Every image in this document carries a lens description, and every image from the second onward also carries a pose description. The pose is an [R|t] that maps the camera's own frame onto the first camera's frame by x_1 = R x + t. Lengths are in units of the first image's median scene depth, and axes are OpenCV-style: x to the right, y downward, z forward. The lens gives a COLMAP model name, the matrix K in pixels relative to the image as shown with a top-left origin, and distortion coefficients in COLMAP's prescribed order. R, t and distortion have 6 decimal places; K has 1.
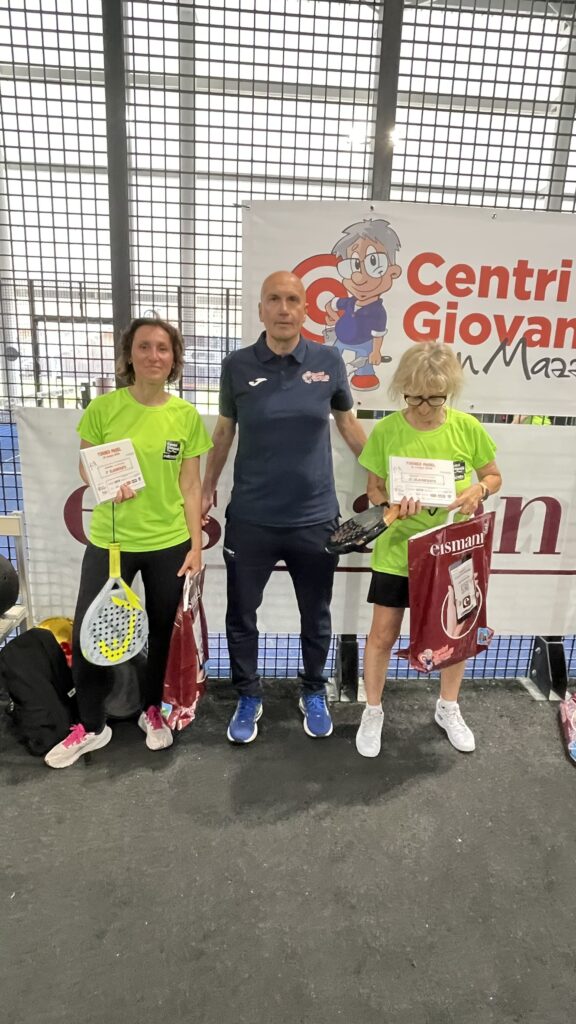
lens RADIAL K [[540.7, 0, 298.2], [0, 540.7, 527.5], [0, 0, 1]] dist [-0.008130, -0.004601]
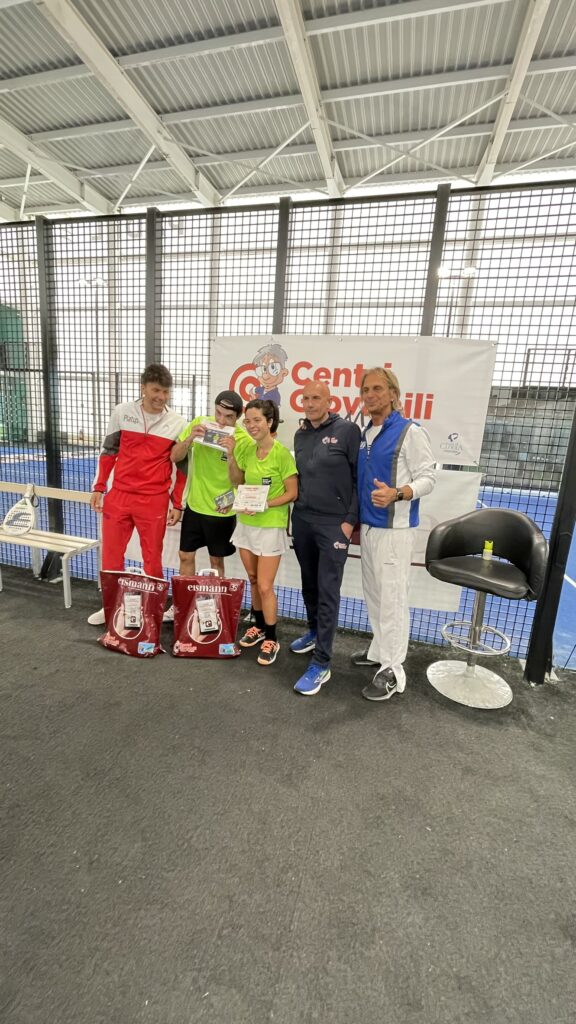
lens RADIAL K [[390.3, 0, 301.5], [0, 390.3, 513.9], [0, 0, 1]] dist [-0.010173, 0.000015]
pose [[0.946351, 0.097058, -0.308220, 0.651243], [-0.118133, 0.991717, -0.050422, 0.036613], [0.300773, 0.084127, 0.949978, -0.141564]]
